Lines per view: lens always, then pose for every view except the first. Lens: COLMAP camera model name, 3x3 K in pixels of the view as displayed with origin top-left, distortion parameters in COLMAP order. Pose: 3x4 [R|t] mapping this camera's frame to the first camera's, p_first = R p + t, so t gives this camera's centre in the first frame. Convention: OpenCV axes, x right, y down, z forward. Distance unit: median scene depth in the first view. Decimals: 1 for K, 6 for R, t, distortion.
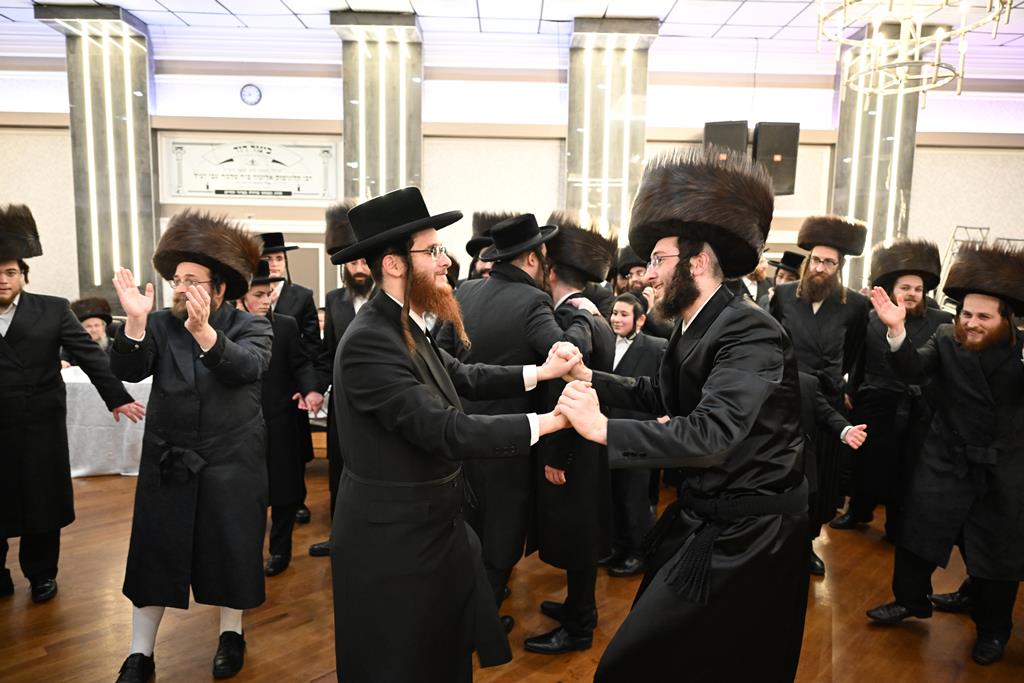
lens RADIAL K [[676.5, 0, 514.5], [0, 676.5, 344.6], [0, 0, 1]] dist [0.001649, -0.002709]
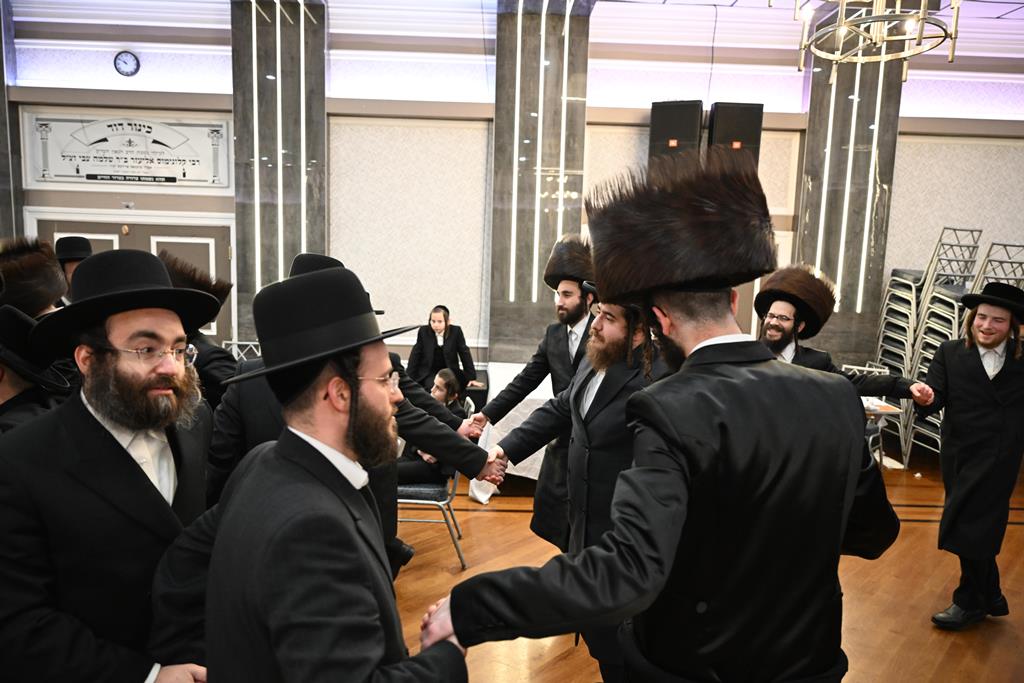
lens RADIAL K [[676.5, 0, 513.2], [0, 676.5, 338.6], [0, 0, 1]] dist [0.001649, -0.002709]
pose [[0.999916, 0.011086, 0.006673, 0.099577], [-0.011107, 0.999934, 0.003080, -0.029421], [-0.006639, -0.003153, 0.999973, 0.139891]]
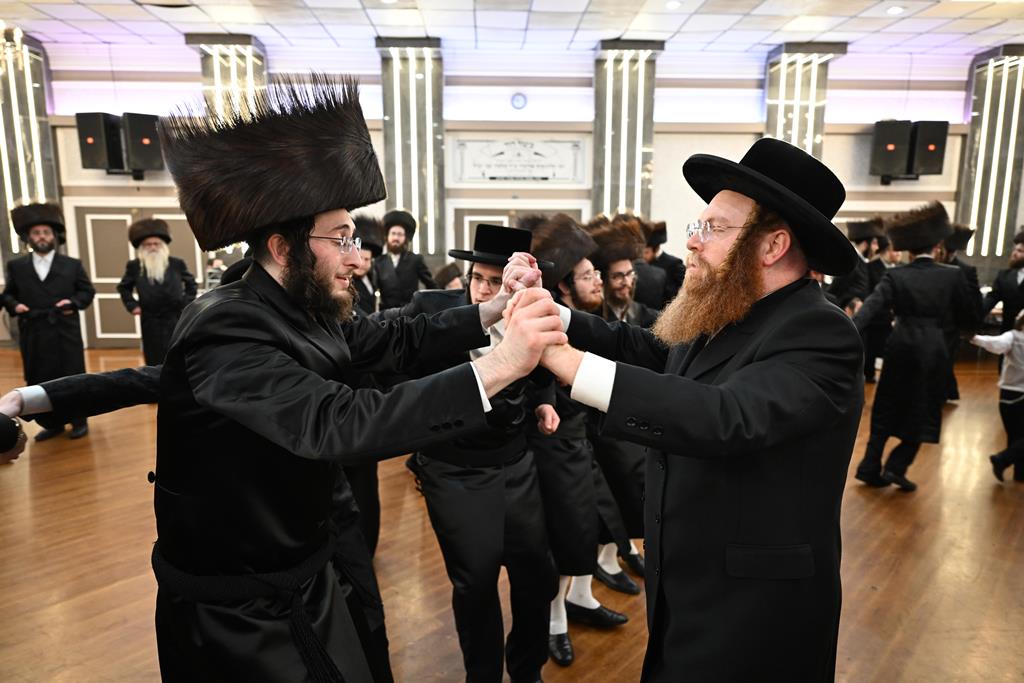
lens RADIAL K [[676.5, 0, 514.7], [0, 676.5, 340.1], [0, 0, 1]] dist [0.001649, -0.002709]
pose [[0.999534, -0.020675, 0.022445, -0.442256], [0.019557, 0.998610, 0.048948, 0.019458], [-0.023426, -0.048486, 0.998549, -0.306546]]
